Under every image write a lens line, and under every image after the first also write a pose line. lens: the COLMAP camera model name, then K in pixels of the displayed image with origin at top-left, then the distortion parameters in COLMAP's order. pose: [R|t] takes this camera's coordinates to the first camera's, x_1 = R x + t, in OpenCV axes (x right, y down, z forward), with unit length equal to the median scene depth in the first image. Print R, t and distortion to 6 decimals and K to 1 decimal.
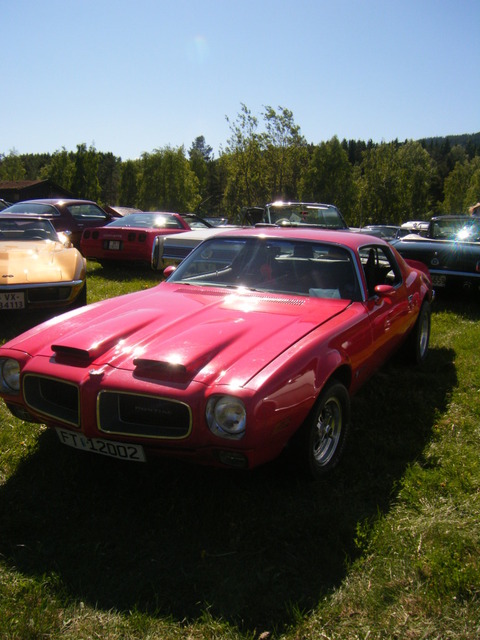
lens RADIAL K [[652.8, 0, 240.0], [0, 652.8, 320.0], [0, 0, 1]] dist [-0.005741, -0.010868]
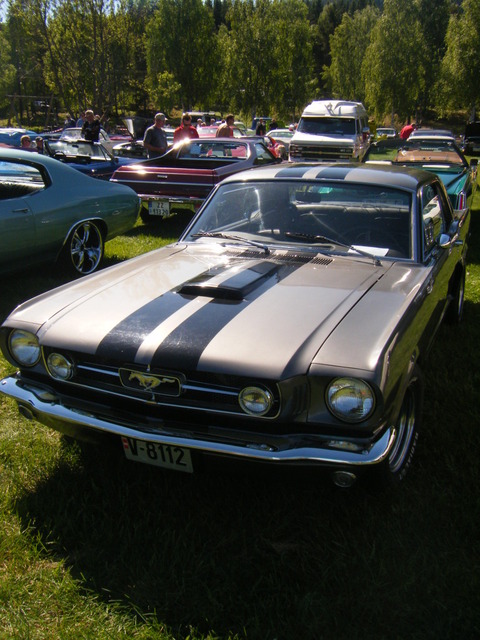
lens RADIAL K [[652.8, 0, 240.0], [0, 652.8, 320.0], [0, 0, 1]] dist [-0.005741, -0.010868]
pose [[0.981305, -0.092838, 0.168590, 0.036374], [0.060548, 0.980406, 0.187453, -0.031016], [-0.182689, -0.173741, 0.967698, 0.182819]]
